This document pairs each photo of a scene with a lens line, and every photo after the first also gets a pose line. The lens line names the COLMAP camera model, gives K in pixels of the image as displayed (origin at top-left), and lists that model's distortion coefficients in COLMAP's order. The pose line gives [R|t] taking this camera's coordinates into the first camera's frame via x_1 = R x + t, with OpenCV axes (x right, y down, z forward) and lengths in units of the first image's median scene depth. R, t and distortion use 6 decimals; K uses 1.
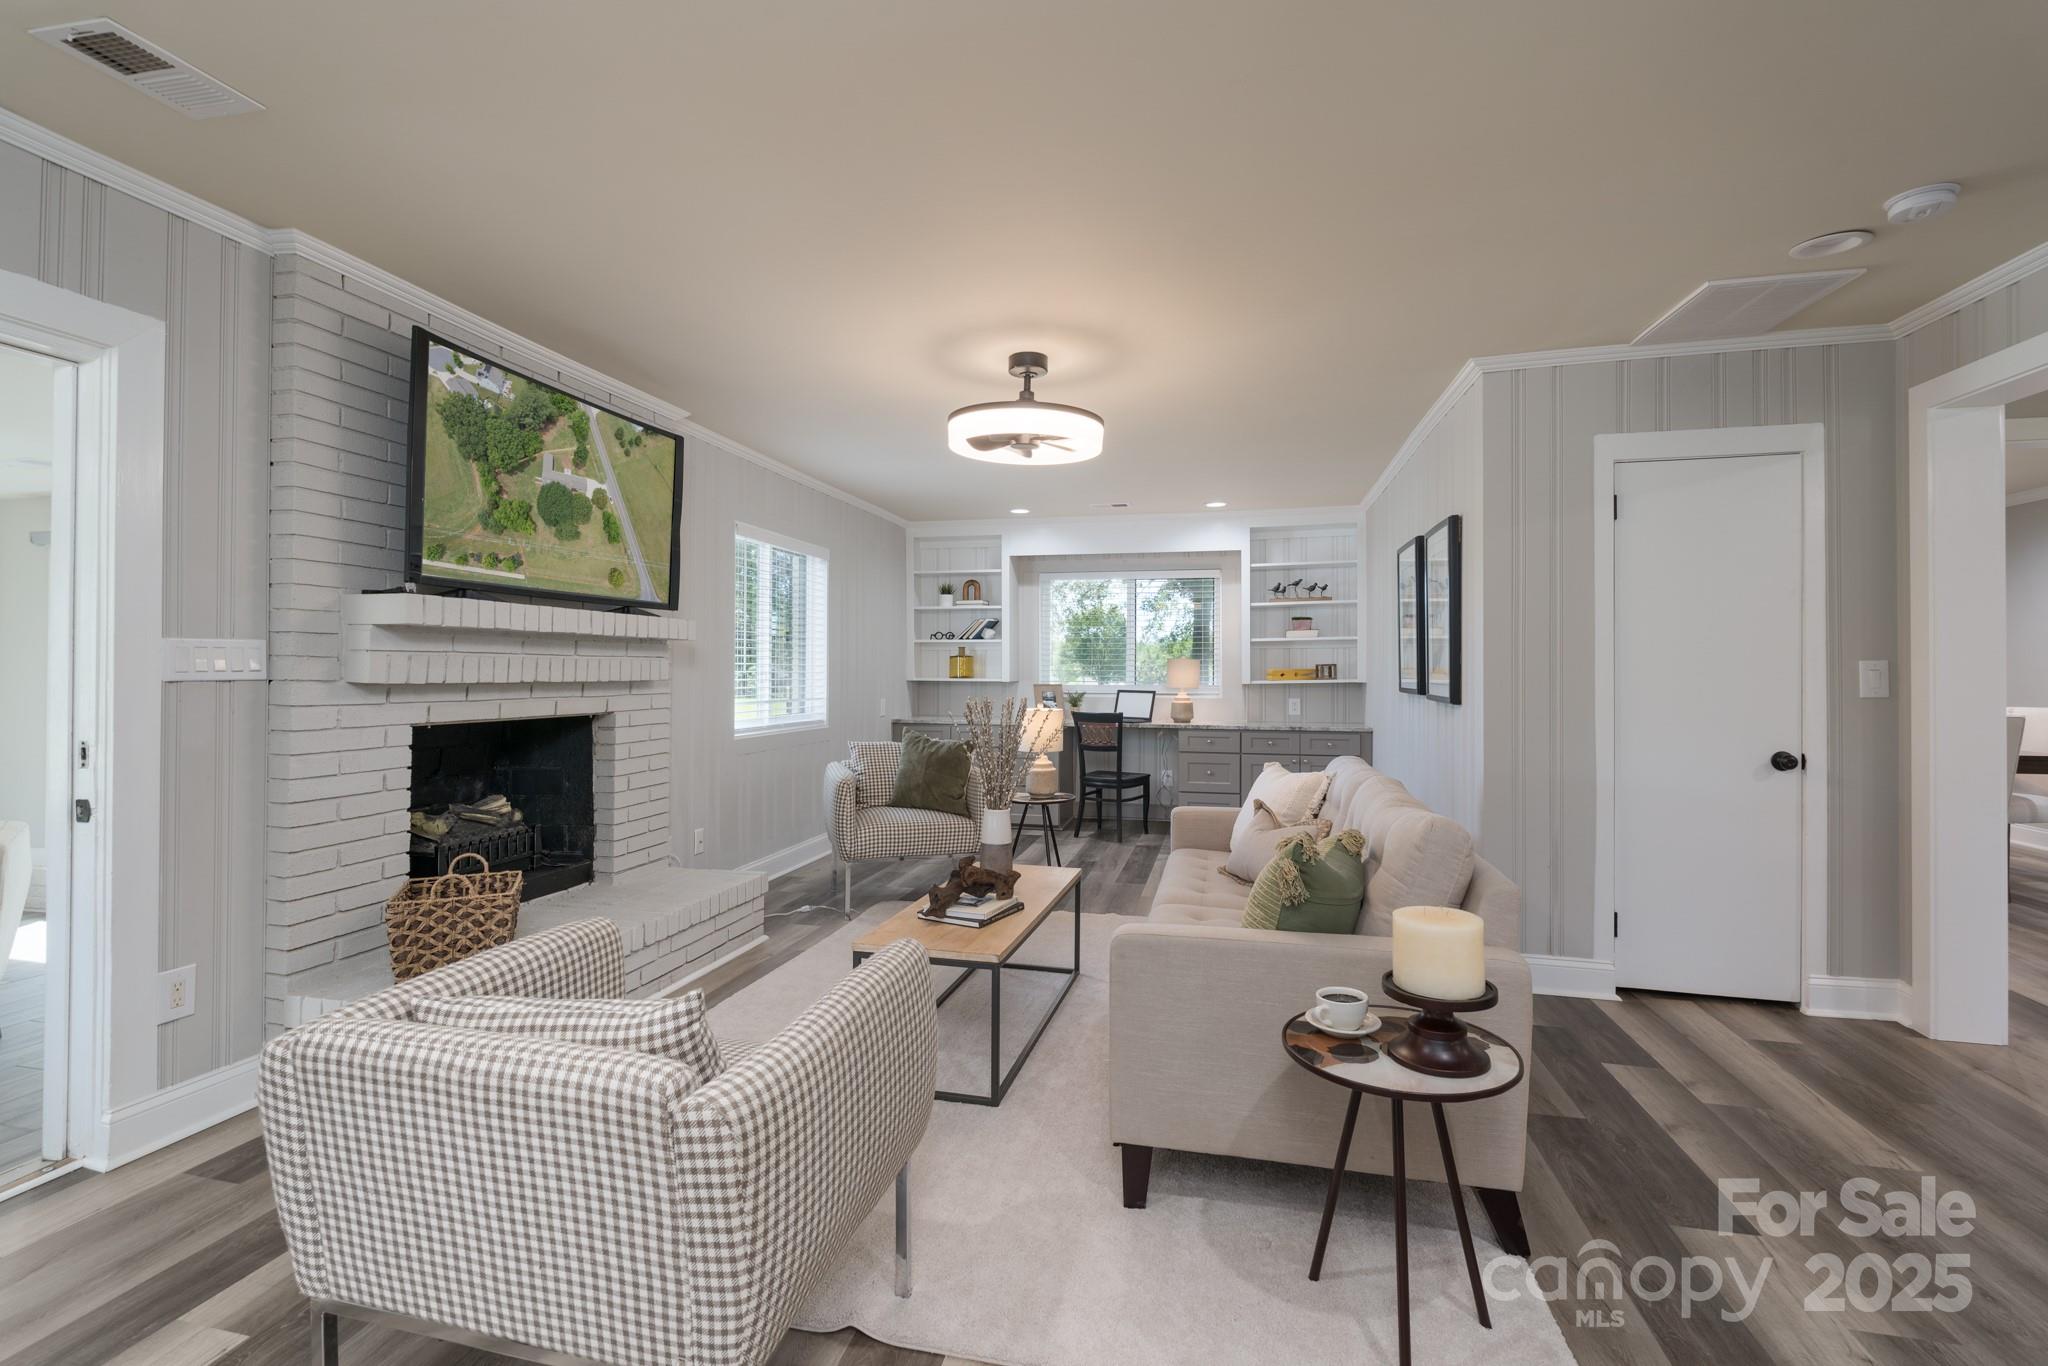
lens RADIAL K [[926.5, 0, 991.1], [0, 926.5, 675.6], [0, 0, 1]] dist [-0.005045, 0.000158]
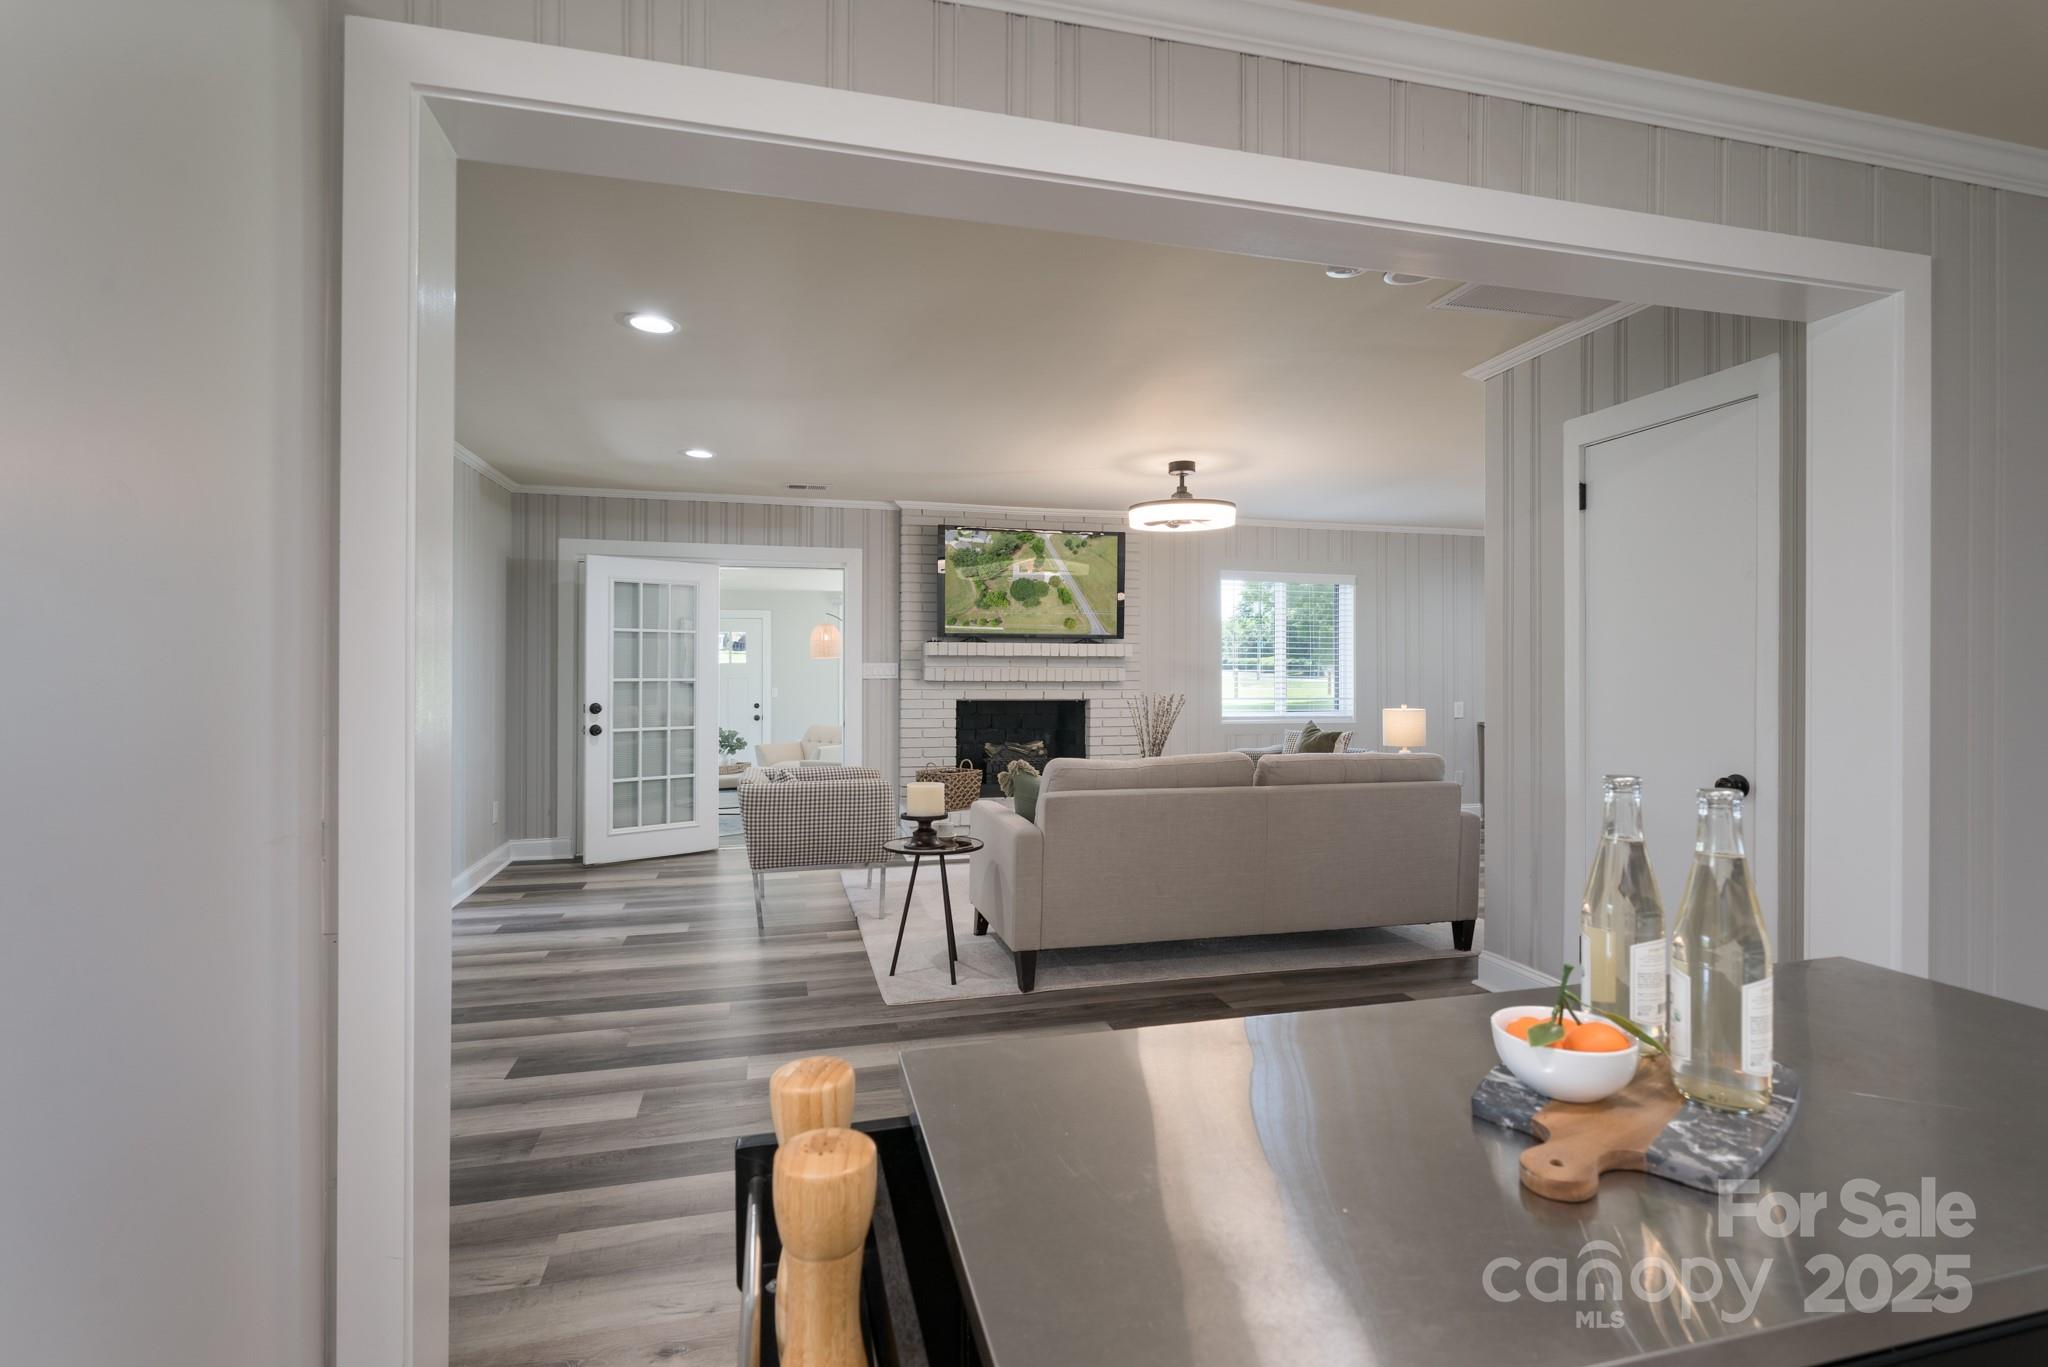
lens RADIAL K [[926.5, 0, 1009.9], [0, 926.5, 676.2], [0, 0, 1]] dist [-0.005045, 0.000158]
pose [[0.471912, 0.000819, -0.881645, 1.244423], [-0.005709, 0.999981, -0.002127, 0.001259], [0.881627, 0.006037, 0.471908, 0.059699]]
